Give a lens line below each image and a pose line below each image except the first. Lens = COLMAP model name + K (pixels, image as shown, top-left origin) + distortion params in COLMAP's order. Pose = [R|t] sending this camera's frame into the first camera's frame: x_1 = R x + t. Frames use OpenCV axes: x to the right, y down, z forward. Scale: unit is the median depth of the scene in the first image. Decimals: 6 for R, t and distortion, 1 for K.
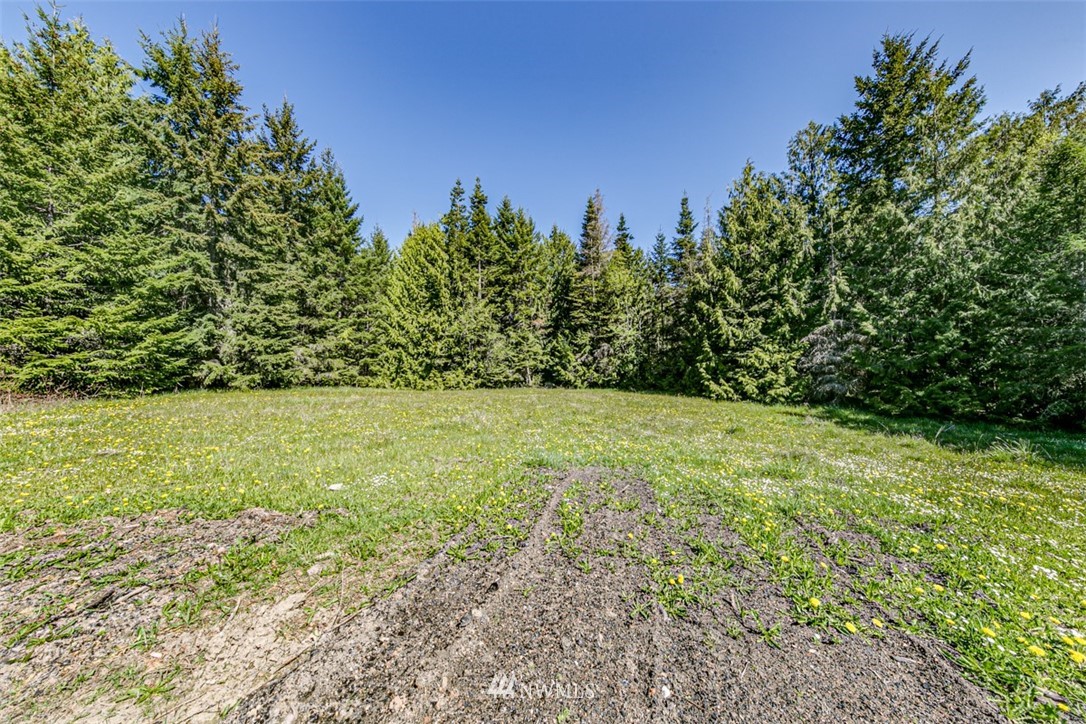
lens RADIAL K [[376.5, 0, 537.5], [0, 376.5, 362.1], [0, 0, 1]] dist [0.013025, -0.001088]
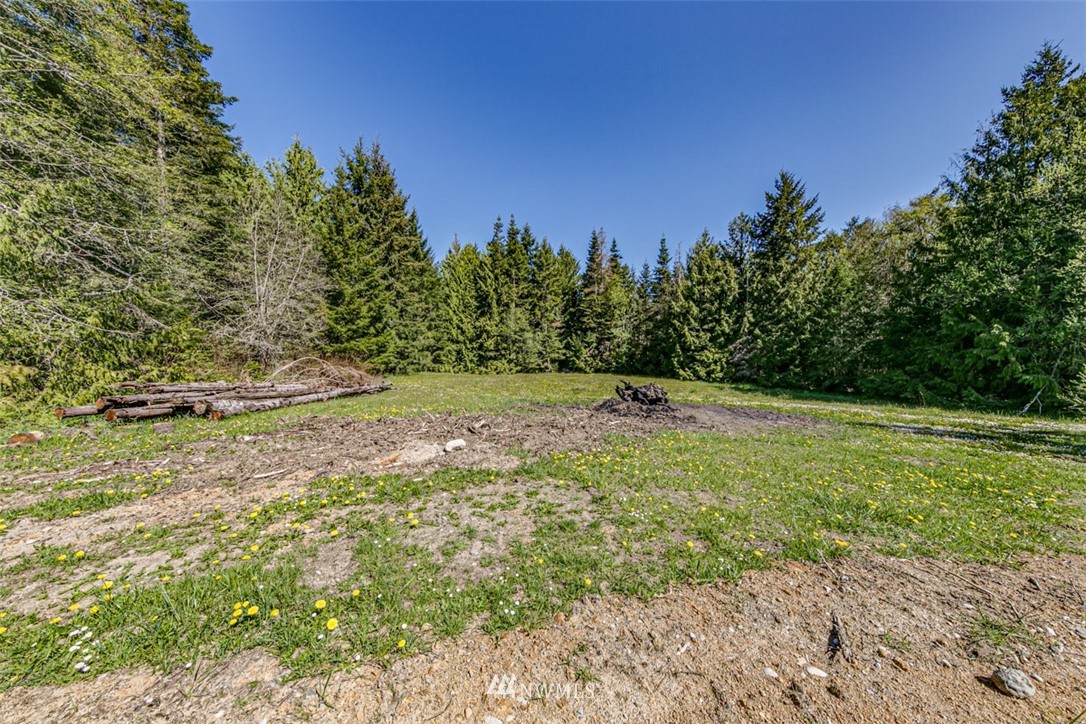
lens RADIAL K [[402.7, 0, 532.2], [0, 402.7, 367.4], [0, 0, 1]] dist [0.009883, -0.000581]
pose [[0.994817, 0.002737, 0.101646, -0.257695], [-0.008544, 0.998352, 0.056741, -0.036832], [-0.101323, -0.057315, 0.993201, -0.489195]]
